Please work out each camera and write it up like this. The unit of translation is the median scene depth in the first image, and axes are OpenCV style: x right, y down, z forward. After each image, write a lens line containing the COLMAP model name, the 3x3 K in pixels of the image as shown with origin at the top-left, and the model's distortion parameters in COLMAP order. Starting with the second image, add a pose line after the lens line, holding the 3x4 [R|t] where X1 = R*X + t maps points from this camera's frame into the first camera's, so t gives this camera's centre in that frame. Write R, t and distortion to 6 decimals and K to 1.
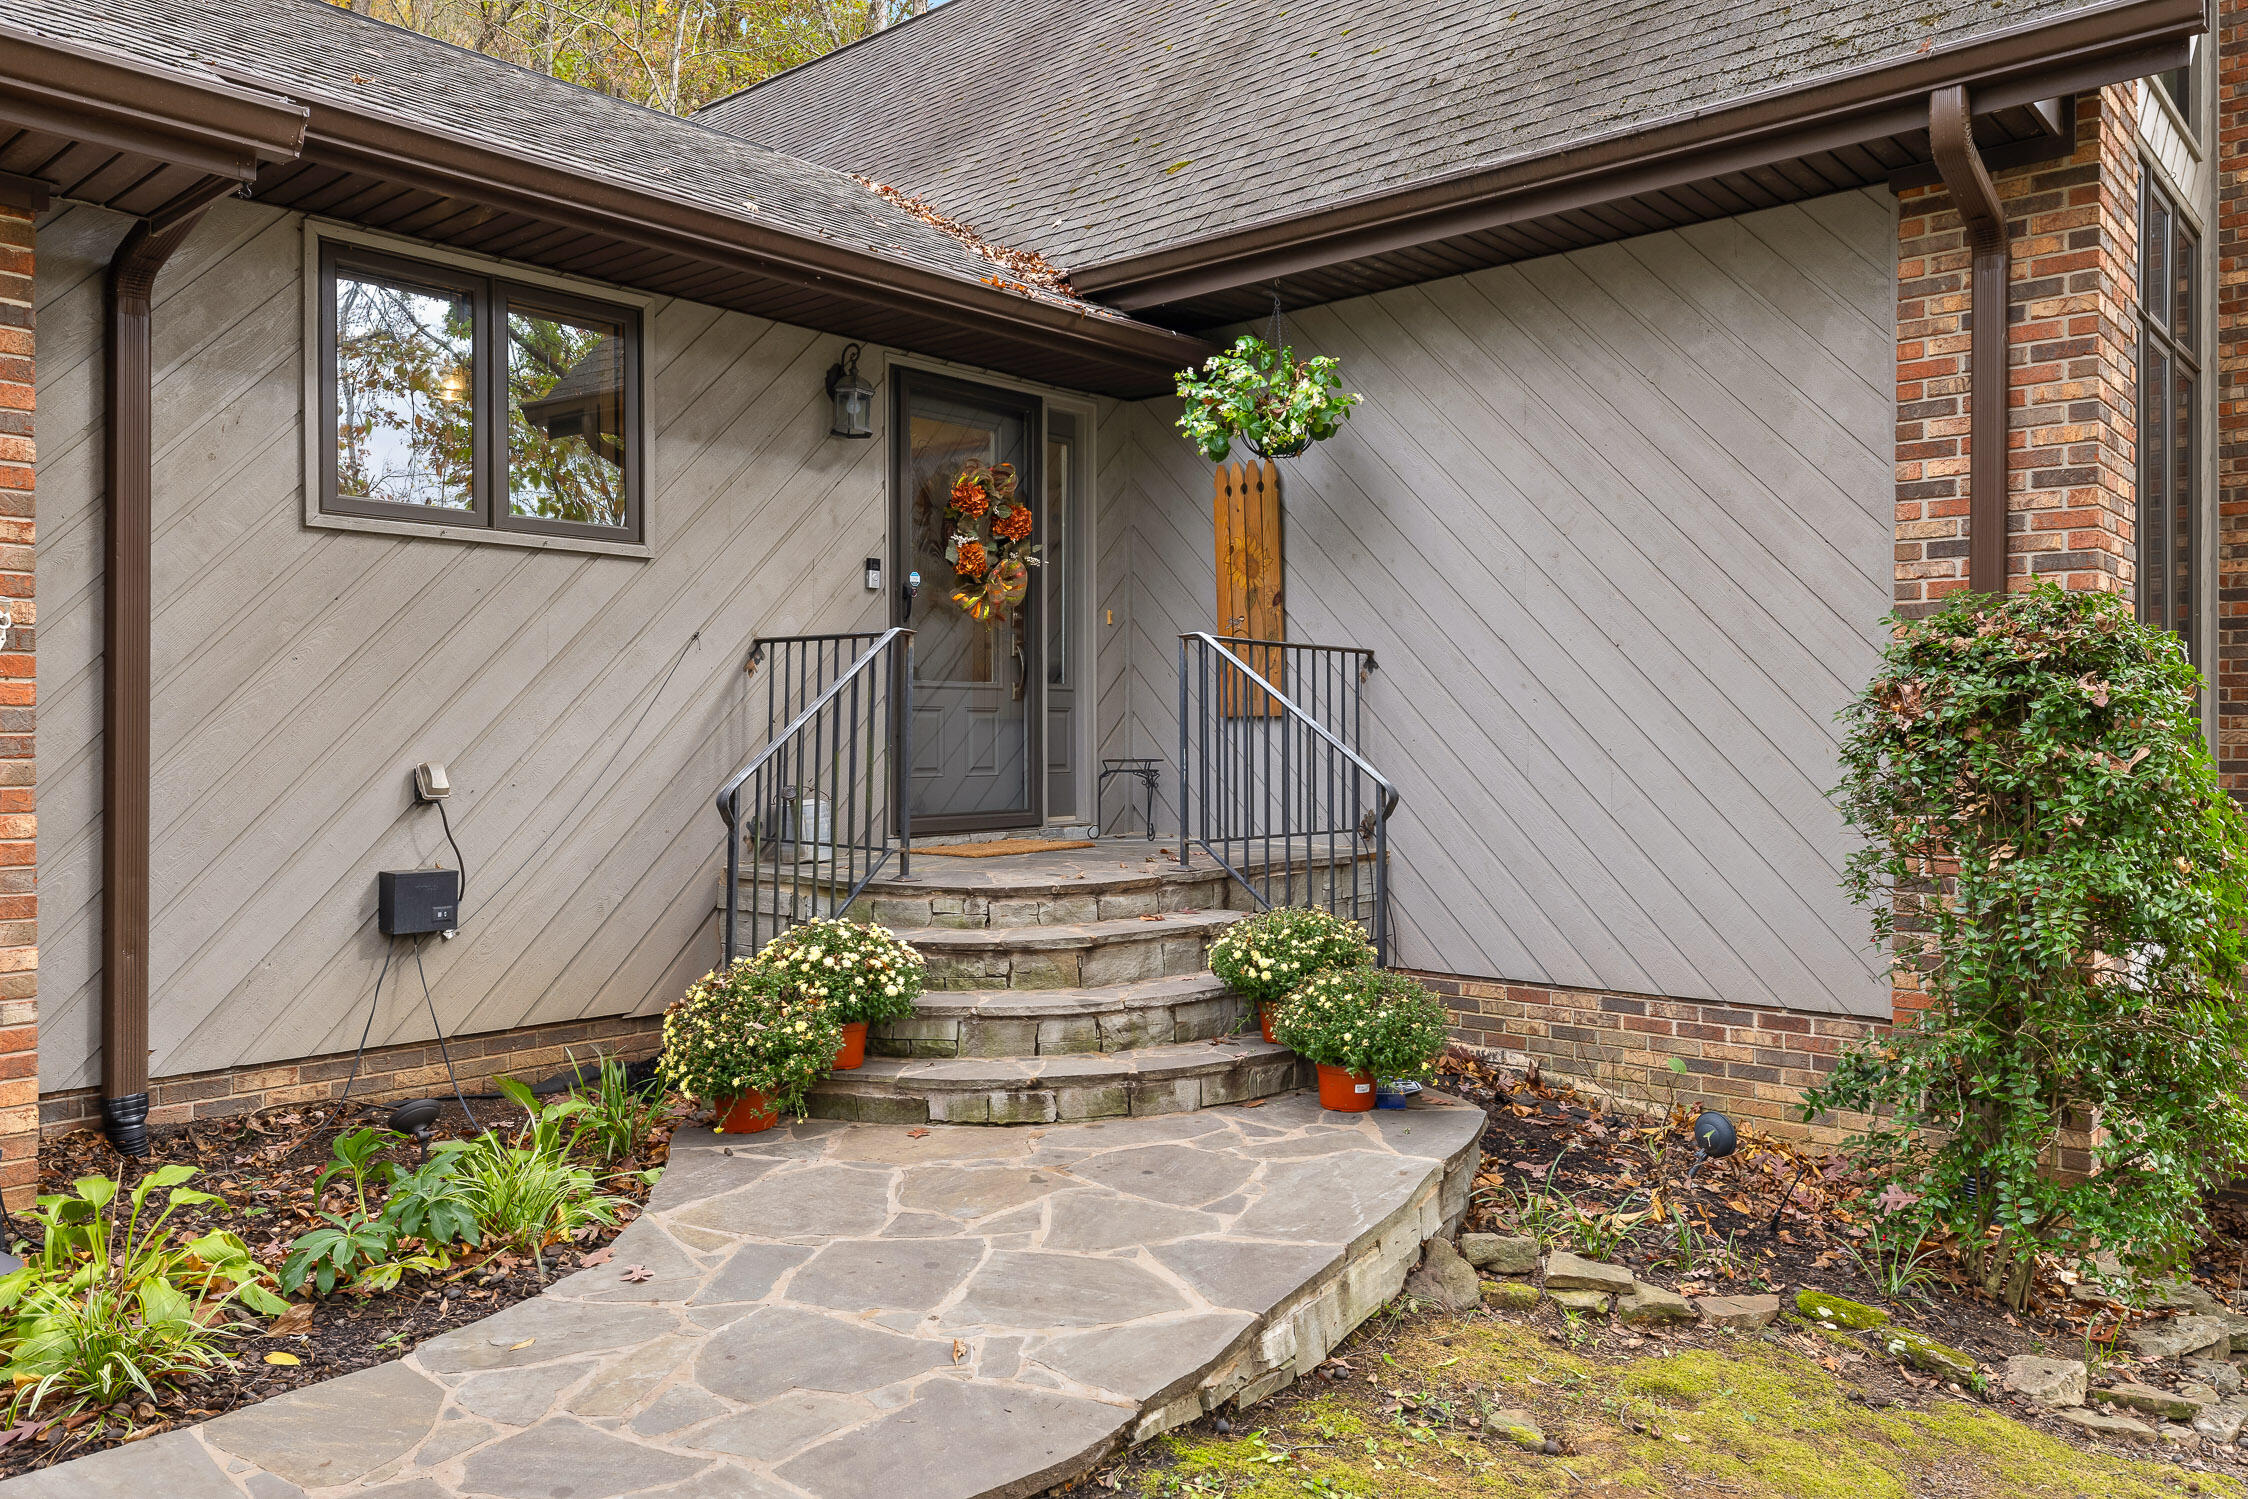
lens RADIAL K [[1641.3, 0, 1112.6], [0, 1641.3, 751.1], [0, 0, 1]] dist [0.002260, -0.000535]
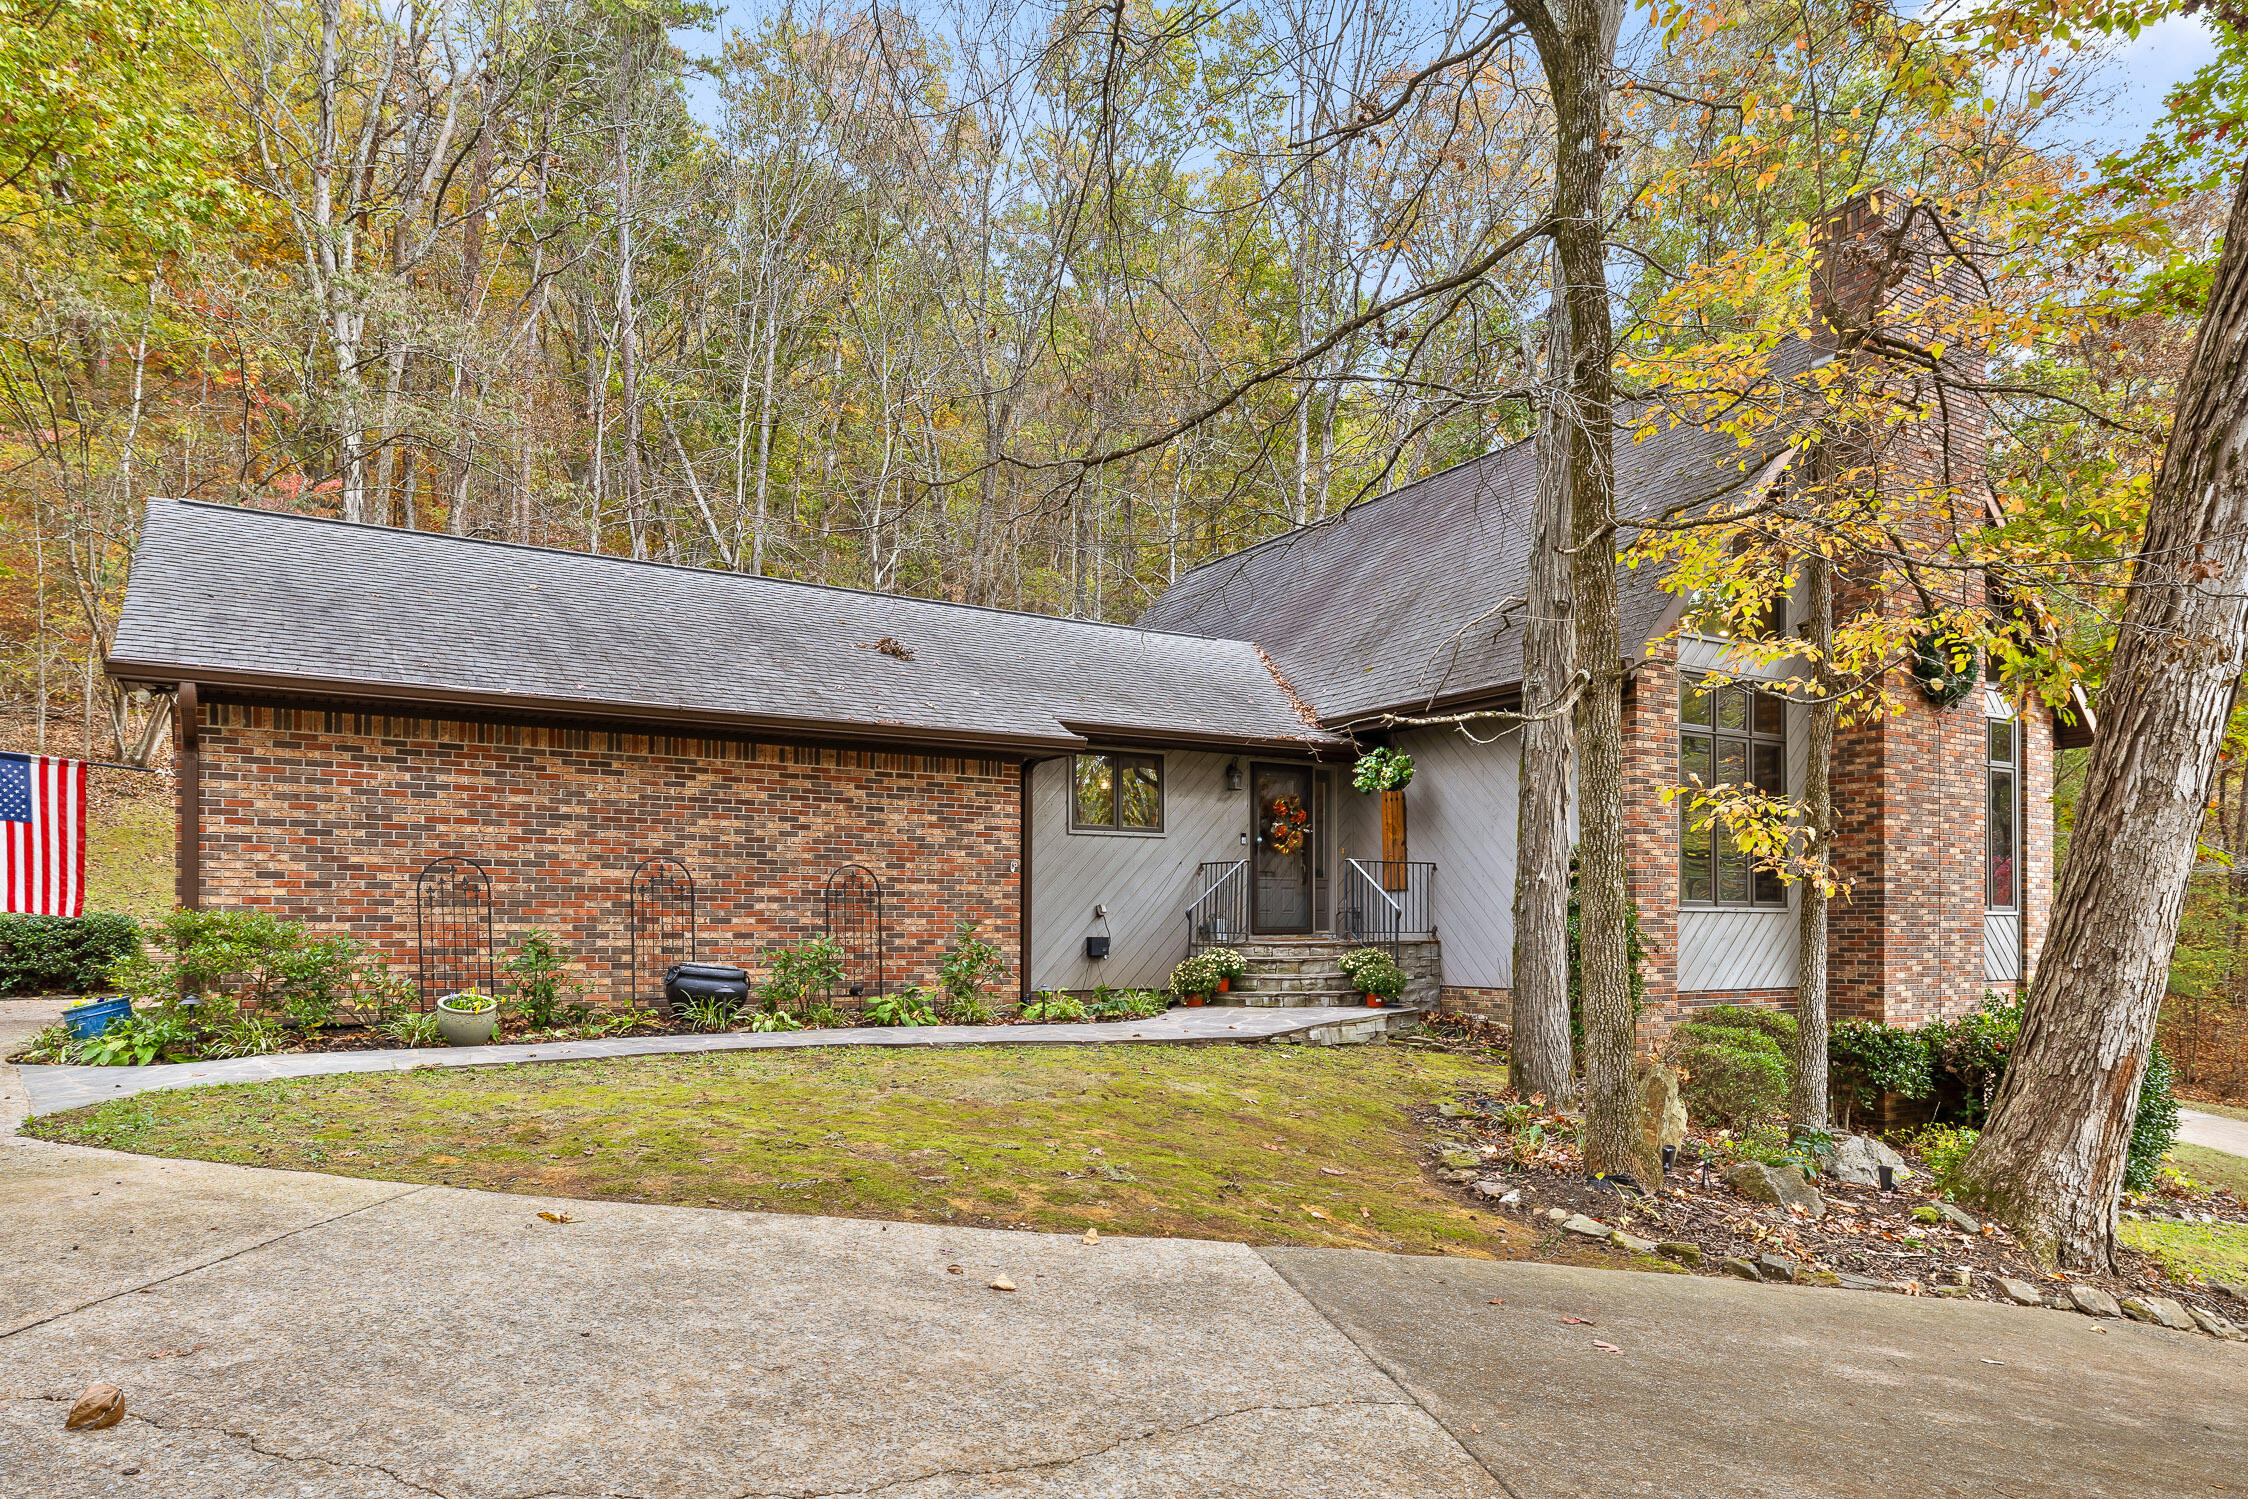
lens RADIAL K [[1393.4, 0, 1116.2], [0, 1393.4, 916.7], [0, 0, 1]] dist [-0.002102, -0.000325]
pose [[0.954848, -0.004494, -0.297060, 0.424381], [-0.001115, 0.999824, -0.018711, 0.082742], [0.297092, 0.018197, 0.954676, -1.591966]]
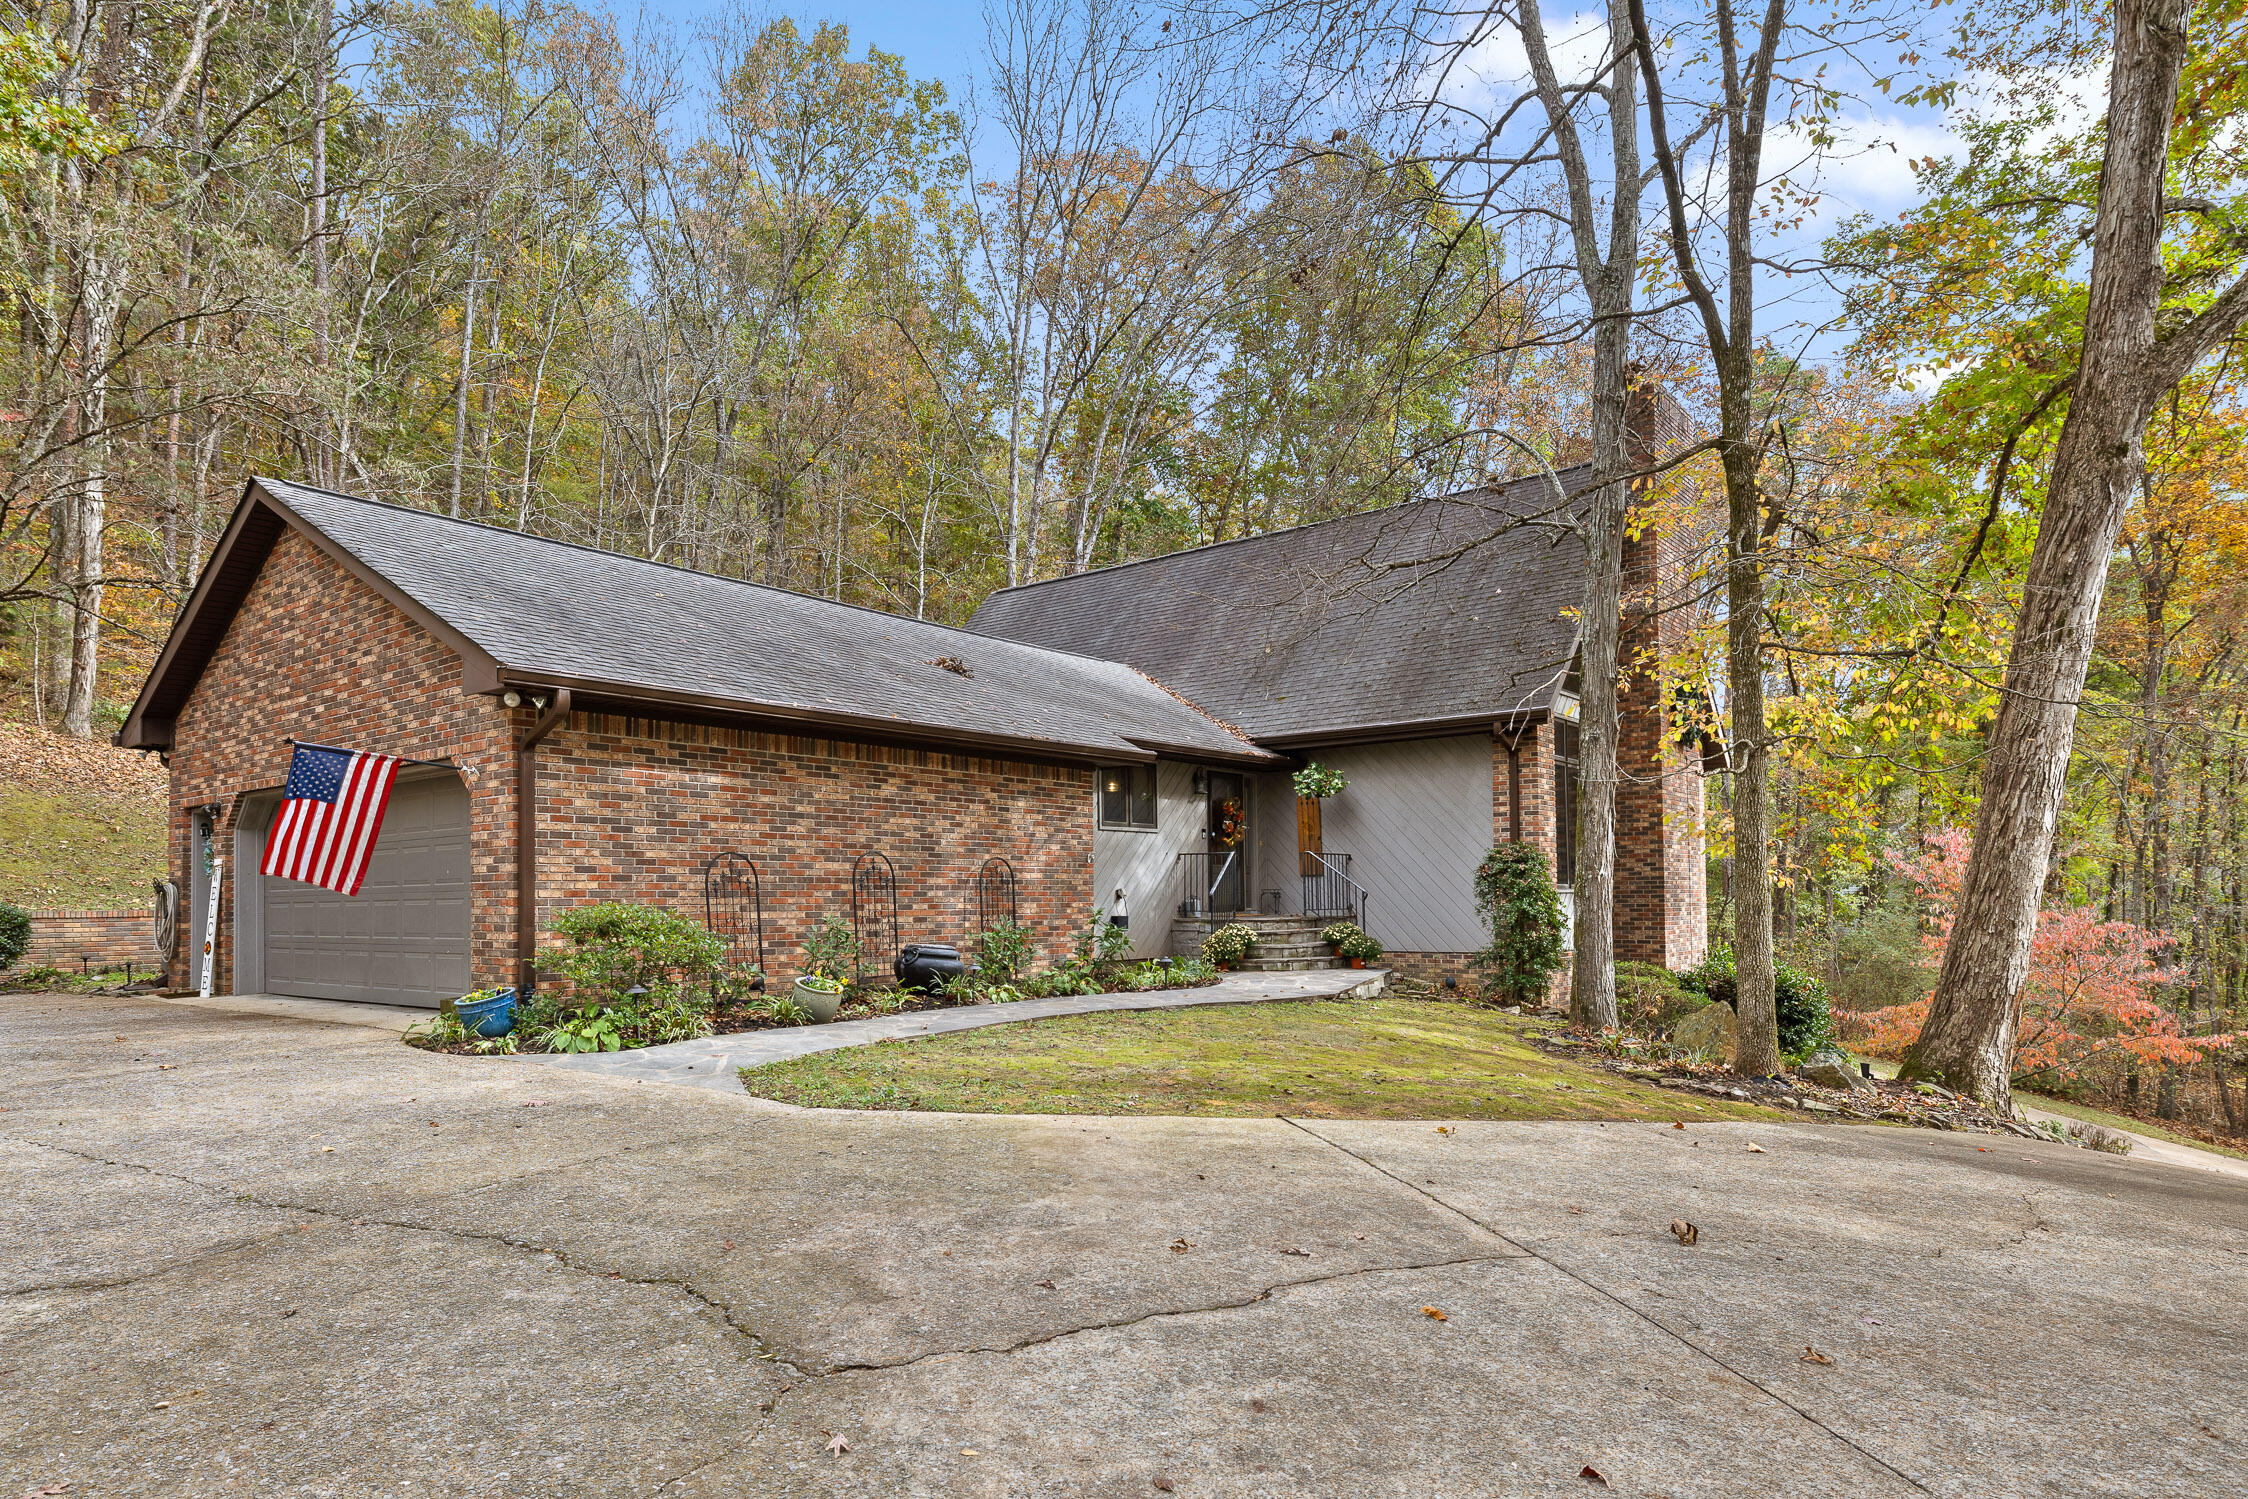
lens RADIAL K [[1296.9, 0, 1105.3], [0, 1296.9, 854.4], [0, 0, 1]] dist [0.001476, 0.000089]
pose [[0.999187, -0.007821, 0.039551, -0.558981], [0.009507, 0.999047, -0.042611, 0.056907], [-0.039180, 0.042952, 0.998309, -2.020521]]
